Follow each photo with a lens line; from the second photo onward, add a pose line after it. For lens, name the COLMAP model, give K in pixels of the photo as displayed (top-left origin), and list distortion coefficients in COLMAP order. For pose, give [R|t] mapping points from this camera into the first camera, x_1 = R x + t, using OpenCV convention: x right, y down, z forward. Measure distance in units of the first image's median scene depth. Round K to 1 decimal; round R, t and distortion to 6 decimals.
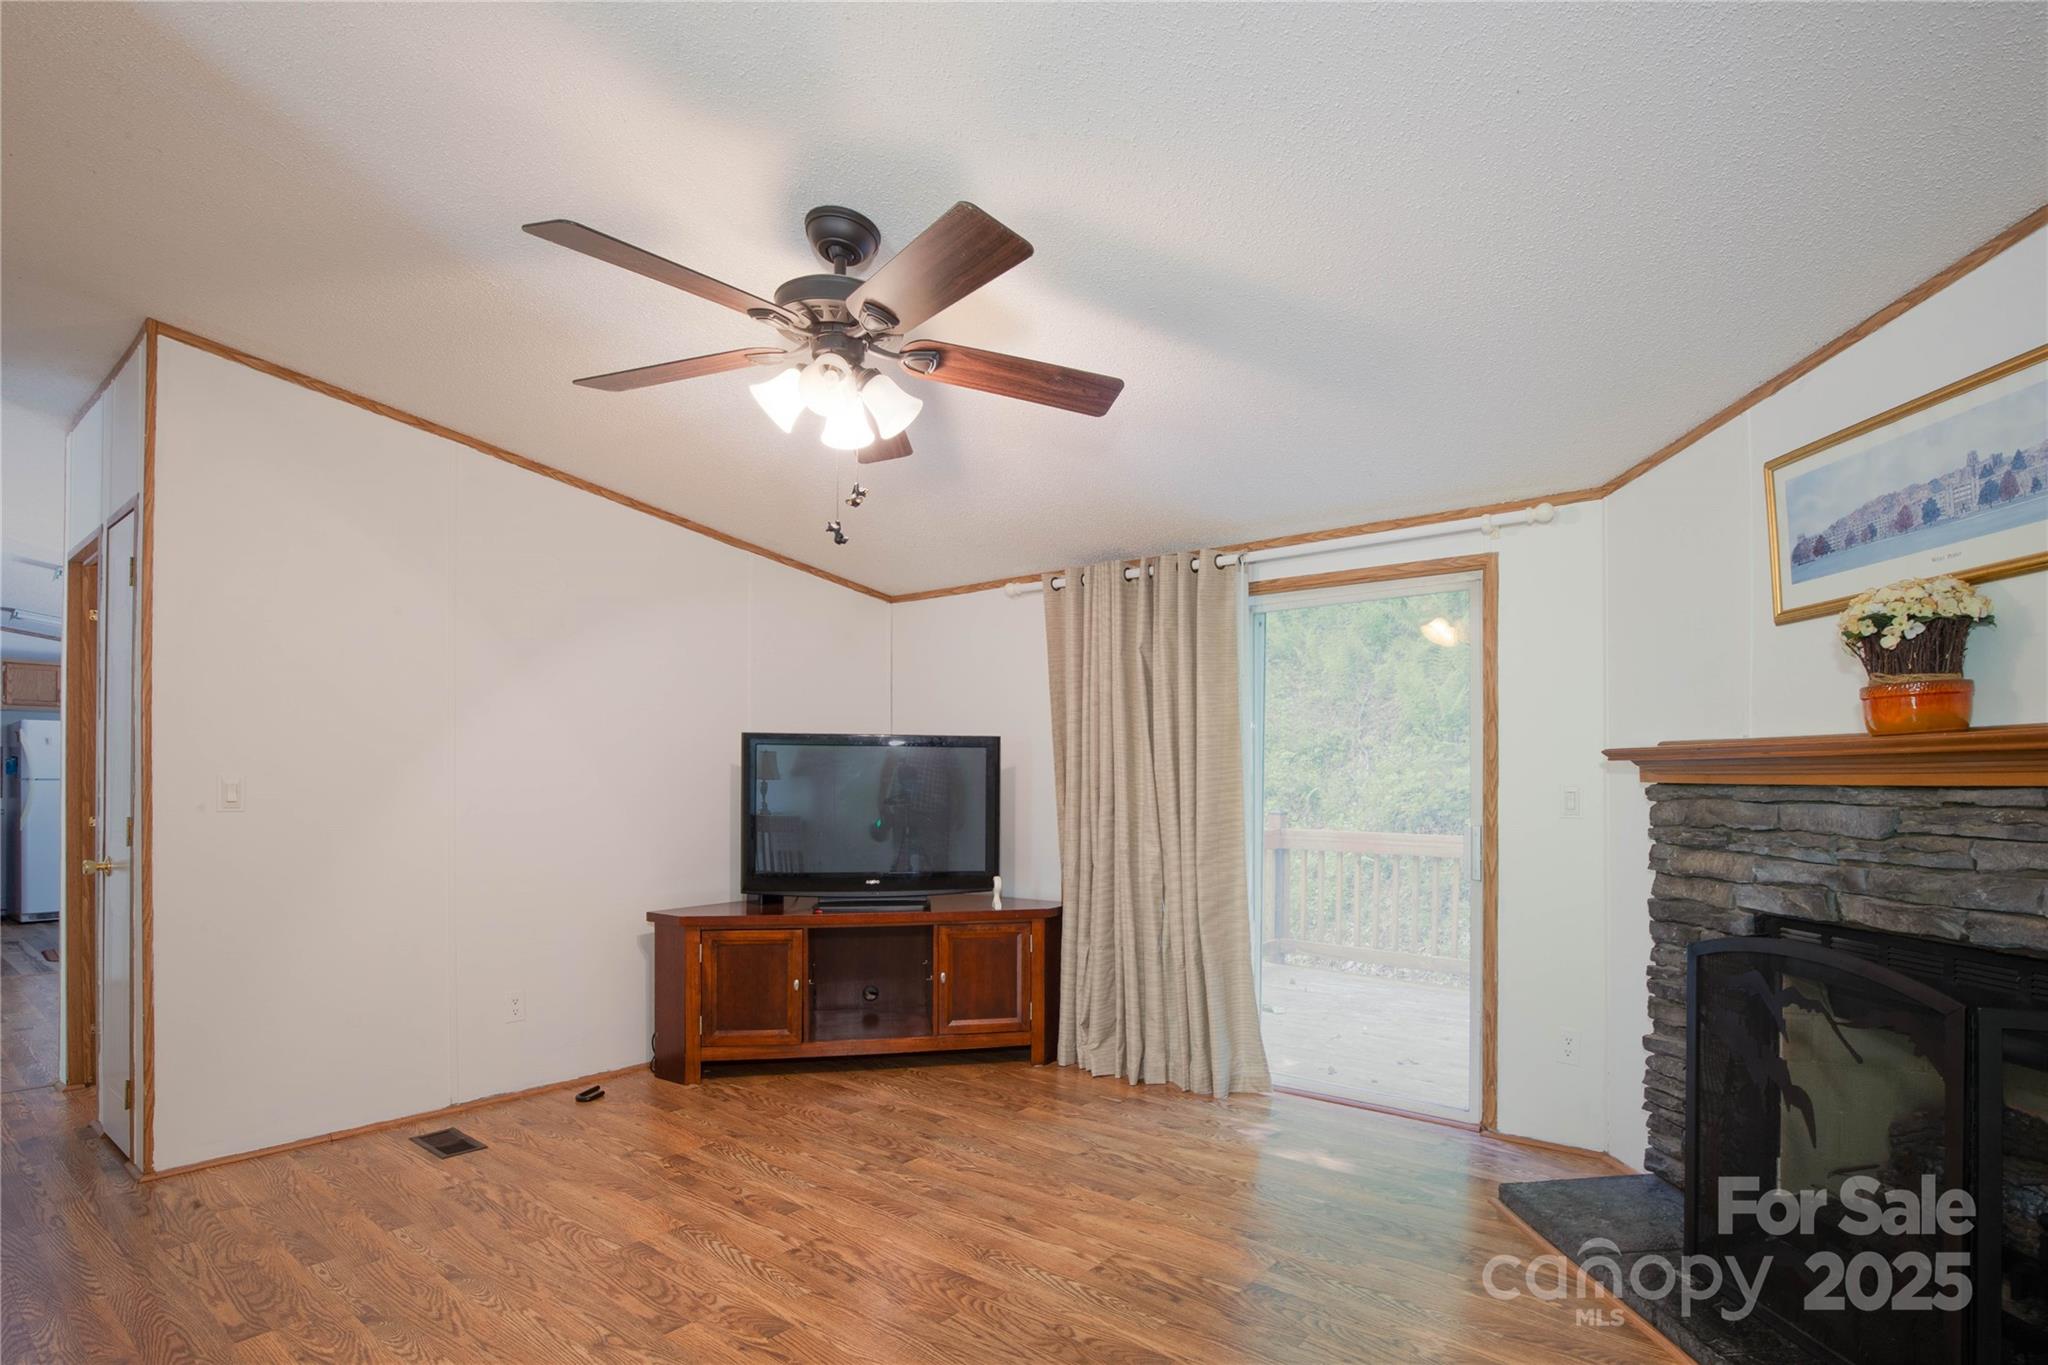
lens RADIAL K [[1004.6, 0, 1110.8], [0, 1004.6, 780.1], [0, 0, 1]] dist [-0.022355, 0.000324]
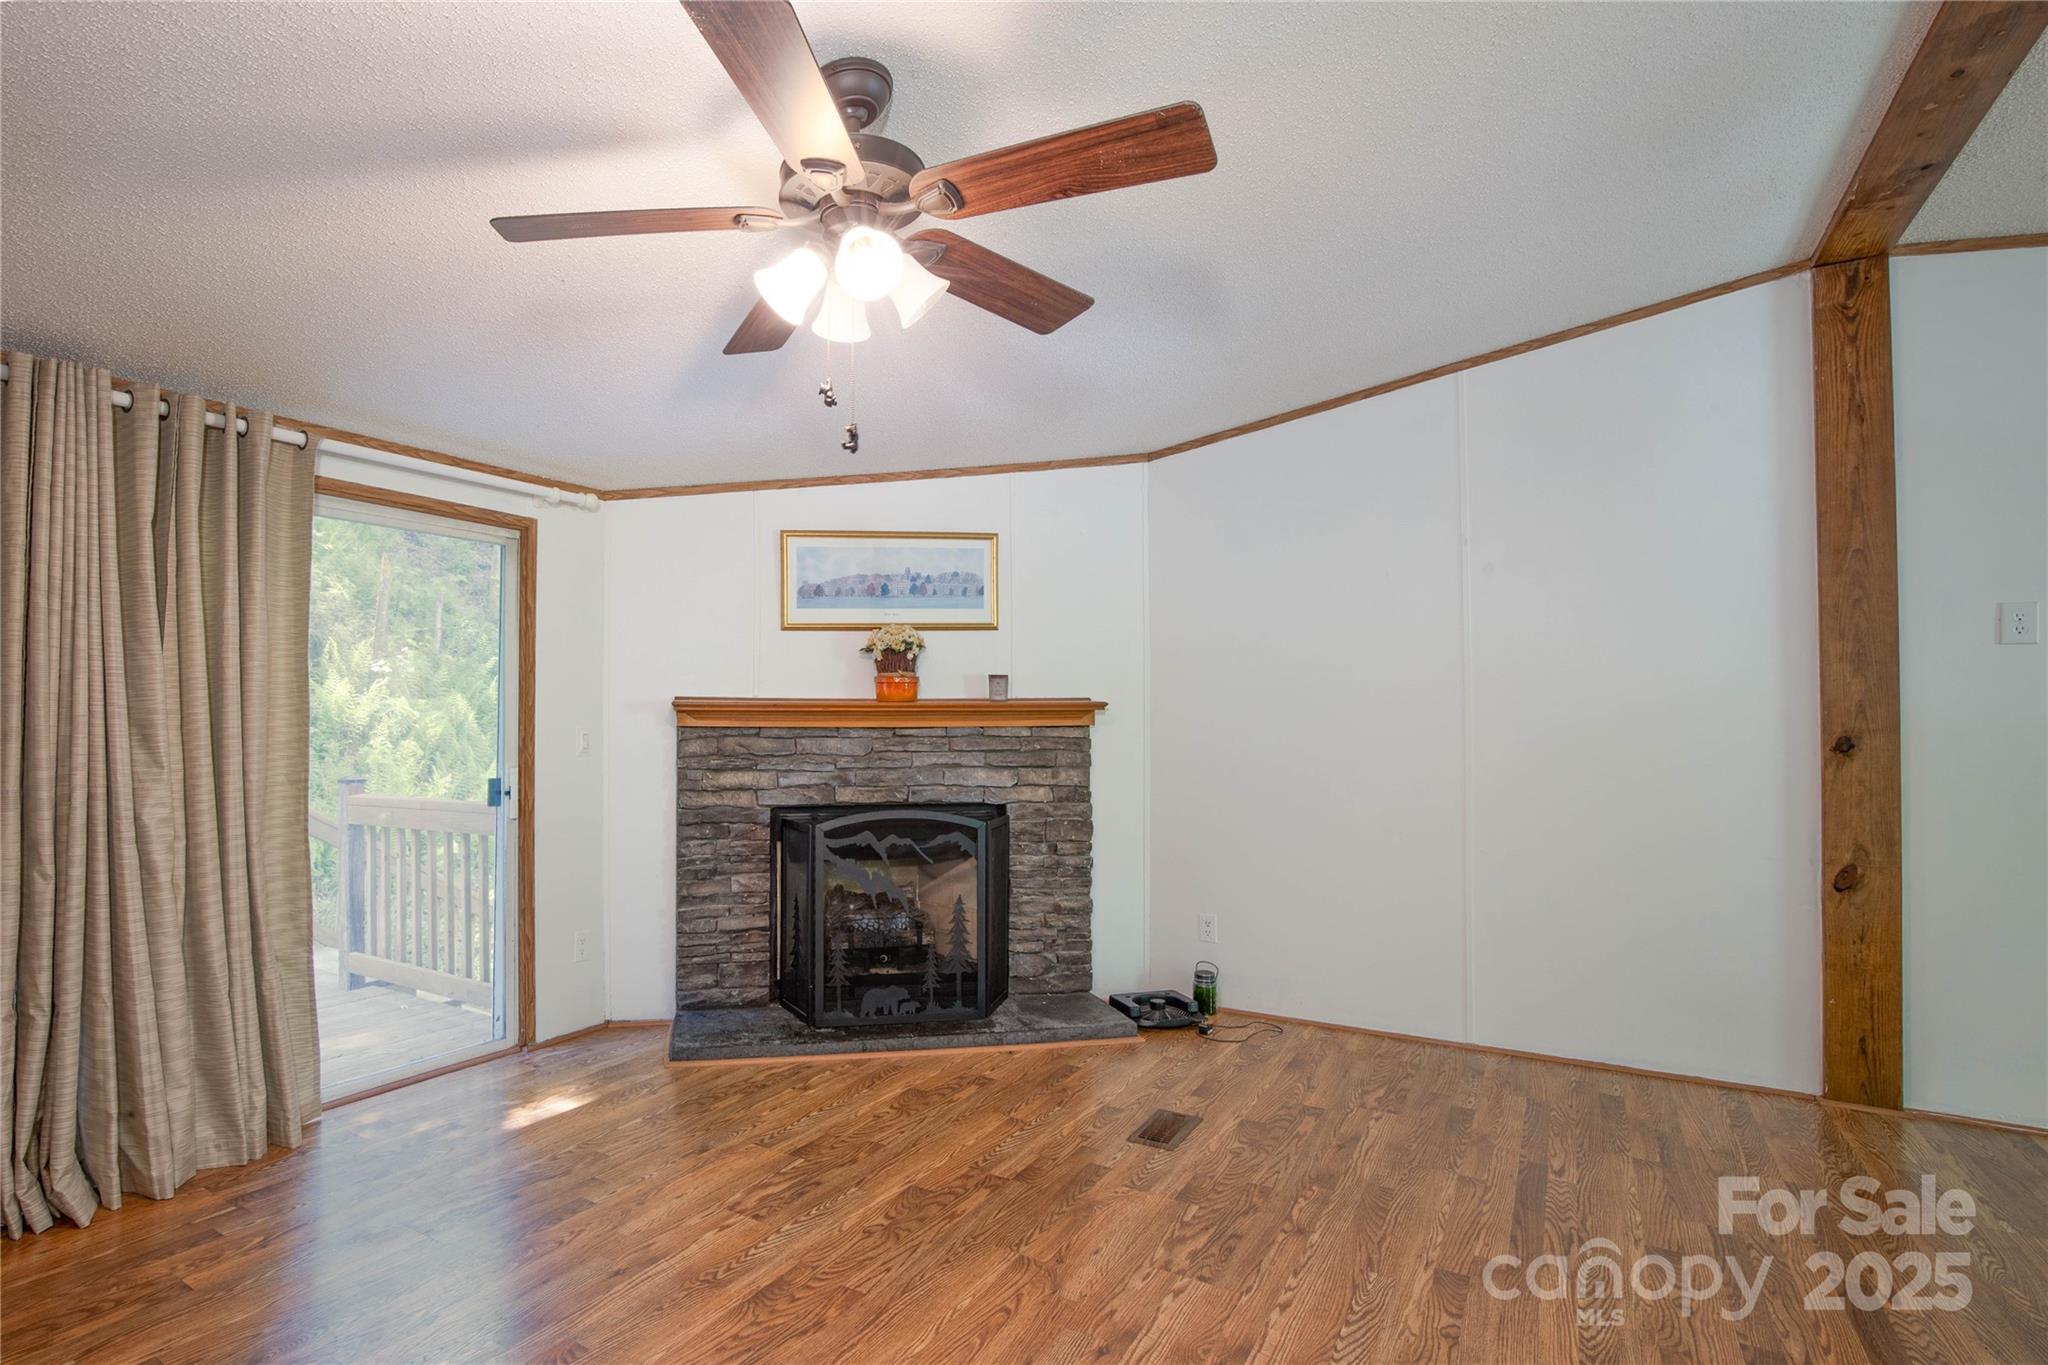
lens RADIAL K [[957.9, 0, 915.7], [0, 957.9, 708.3], [0, 0, 1]] dist [-0.034924, 0.004246]
pose [[-0.028424, 0.012242, 0.999521, -0.948615], [-0.000236, 0.999925, -0.012254, -0.007214], [-0.999596, -0.000584, -0.028419, 0.850081]]
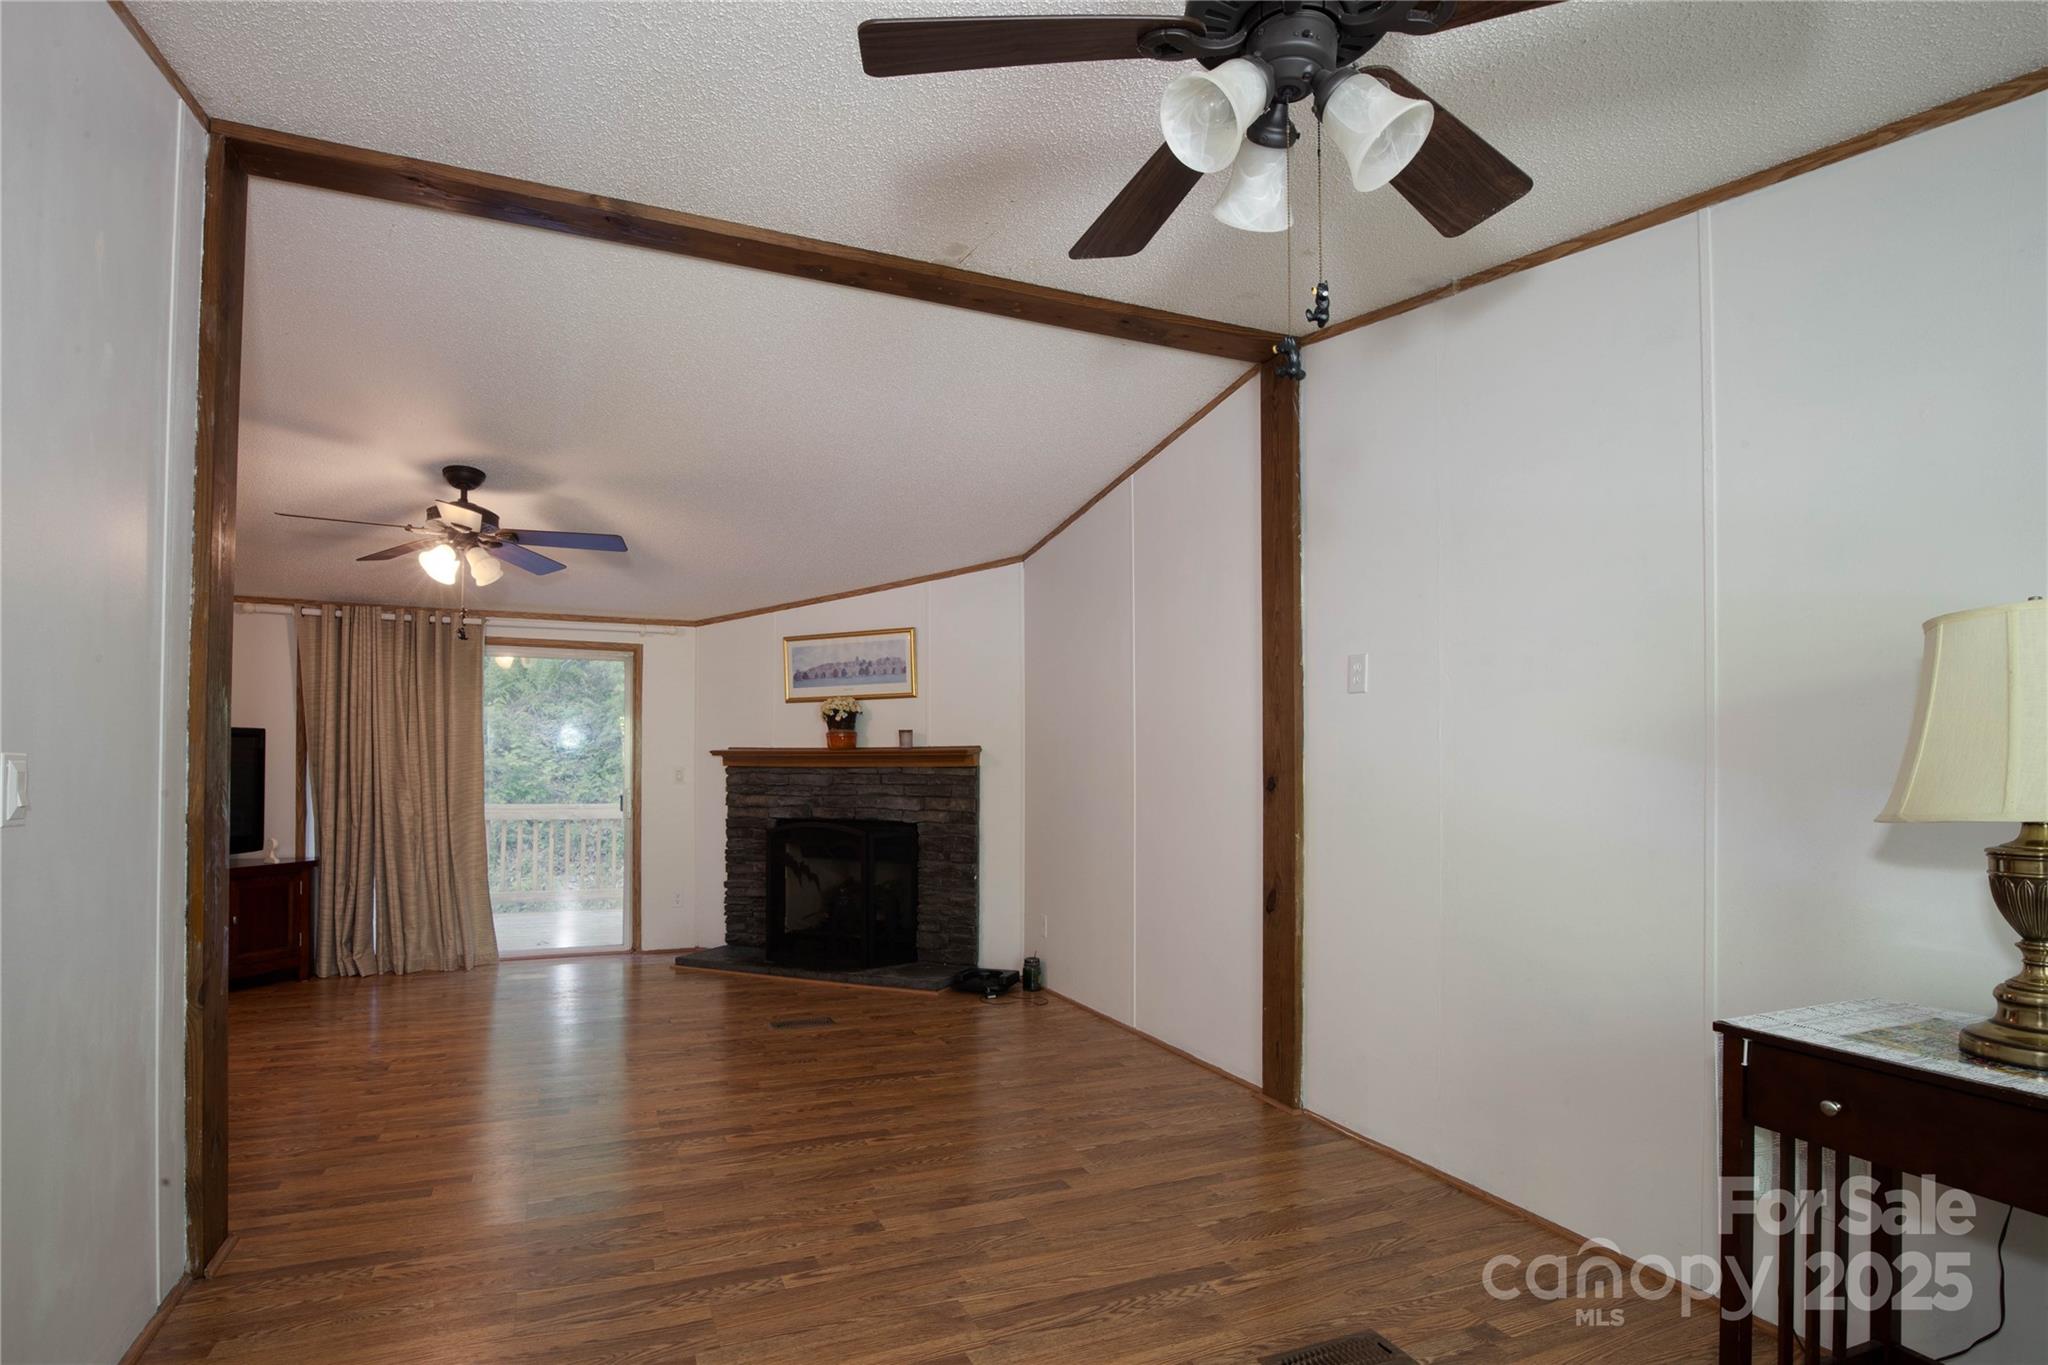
lens RADIAL K [[957.9, 0, 1048.0], [0, 957.9, 756.9], [0, 0, 1]] dist [-0.034924, 0.004246]
pose [[0.470716, 0.008389, 0.882245, -1.174859], [-0.002979, 0.999964, -0.007919, -0.003233], [-0.882280, 0.001099, 0.470724, -0.734907]]
